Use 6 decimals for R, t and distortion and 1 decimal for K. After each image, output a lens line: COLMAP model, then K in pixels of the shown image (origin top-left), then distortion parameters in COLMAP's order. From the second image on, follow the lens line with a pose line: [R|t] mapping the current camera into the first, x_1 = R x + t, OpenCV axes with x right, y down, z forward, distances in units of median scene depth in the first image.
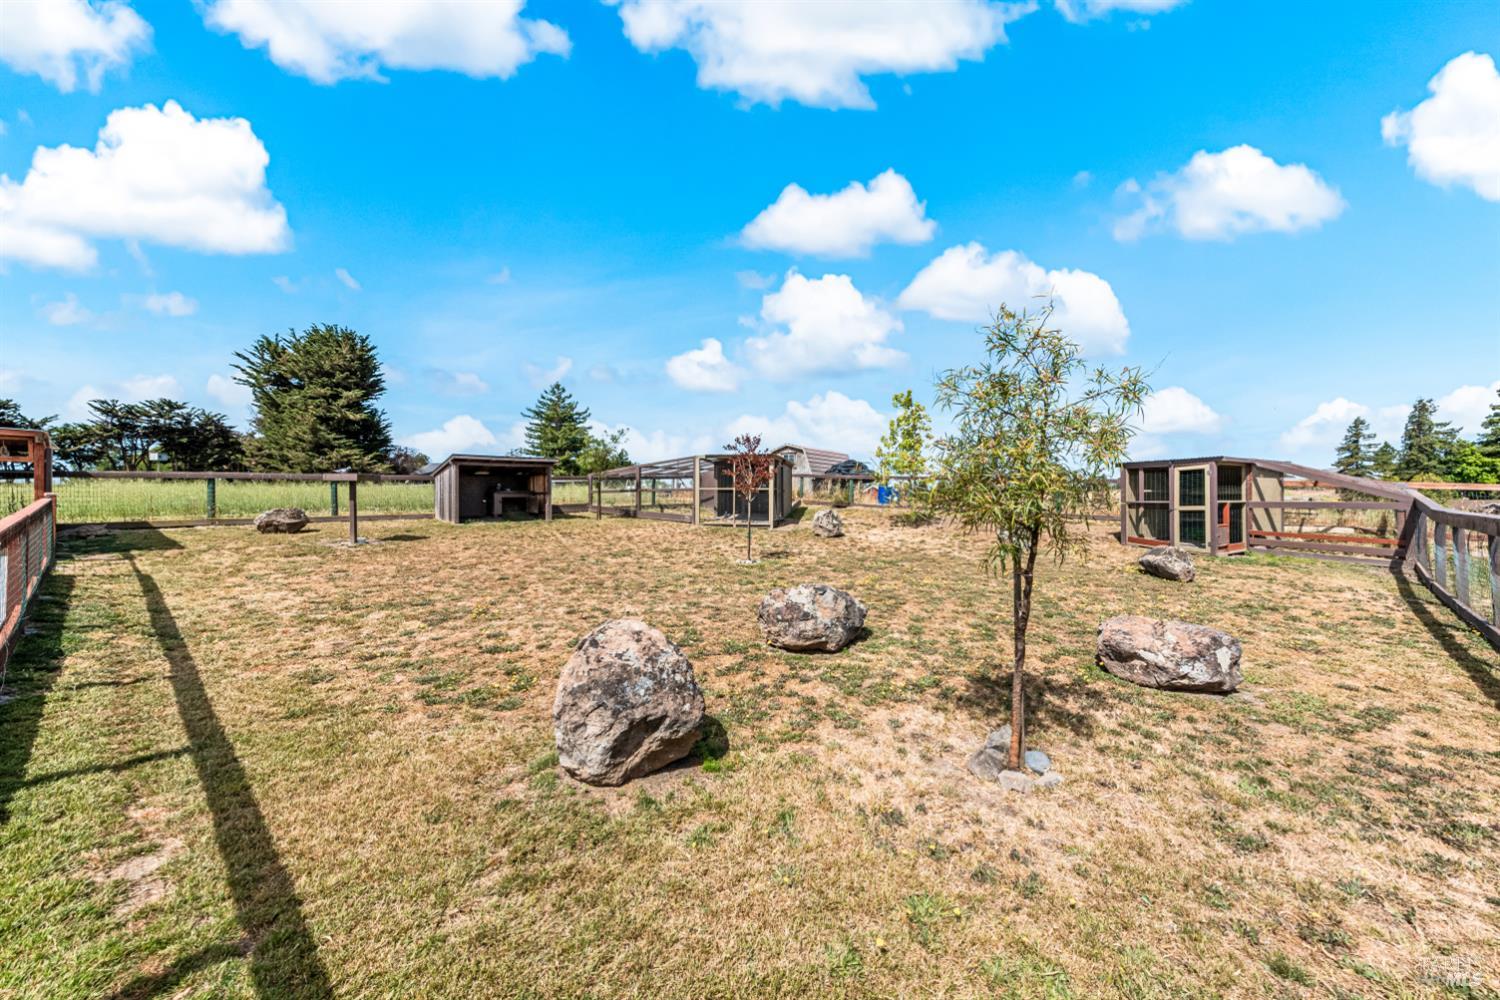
lens RADIAL K [[596.0, 0, 741.4], [0, 596.0, 502.8], [0, 0, 1]] dist [0.025242, 0.002239]
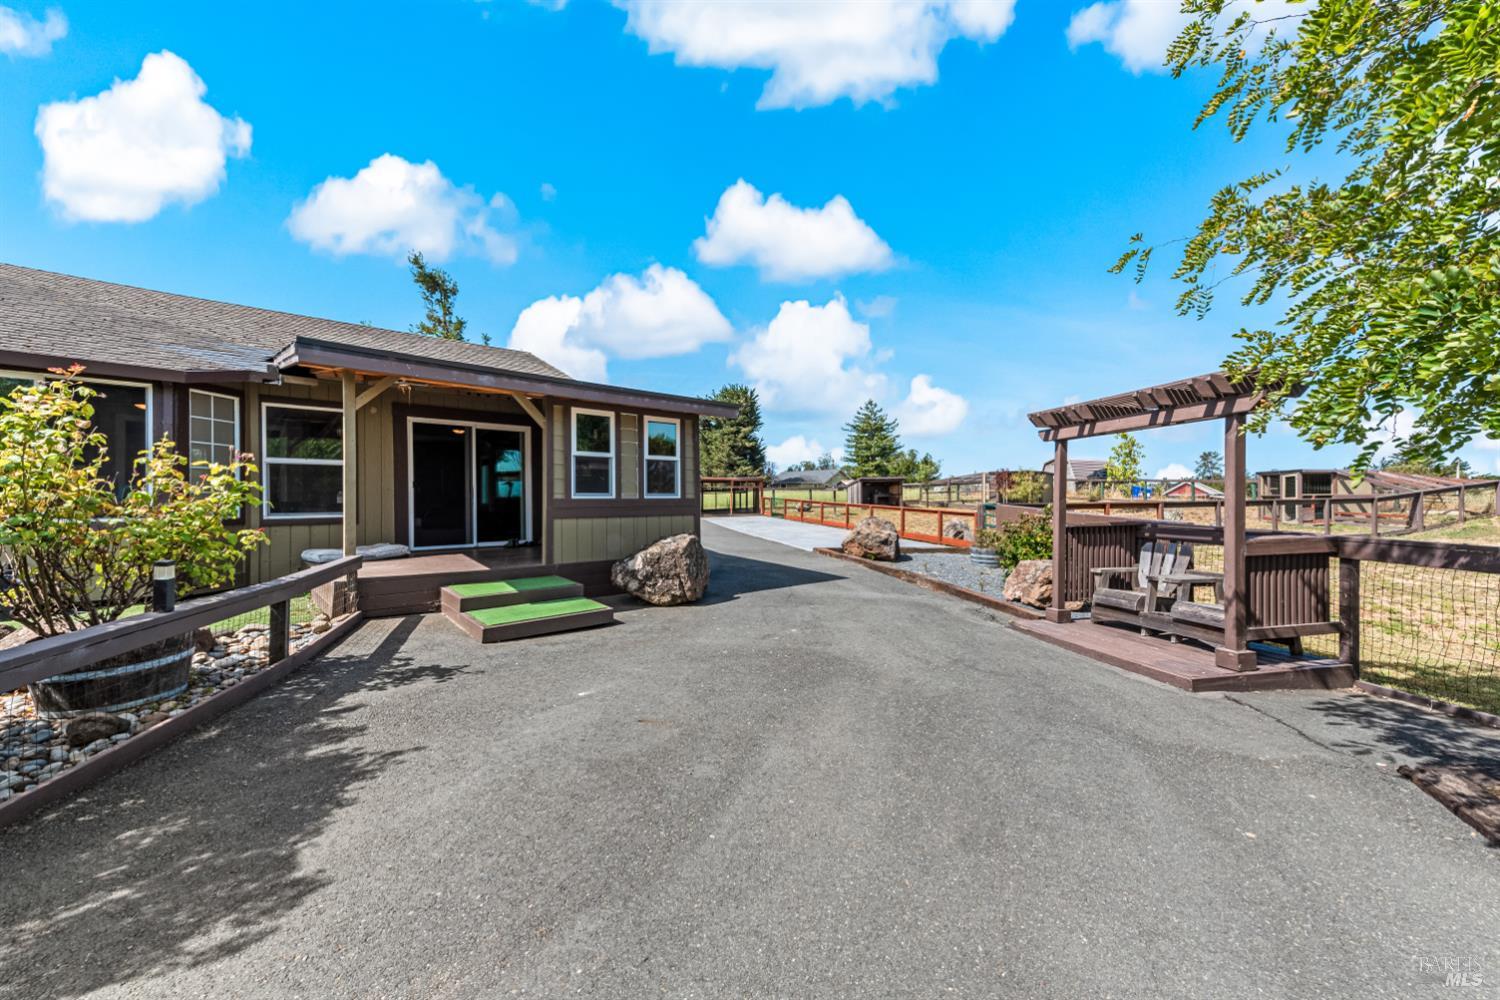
lens RADIAL K [[596.0, 0, 741.4], [0, 596.0, 502.8], [0, 0, 1]] dist [0.025242, 0.002239]
pose [[0.881955, -0.004449, -0.471313, 0.045379], [0.004953, 0.999988, -0.000172, 0.003283], [0.471308, -0.002182, 0.881966, -0.326089]]
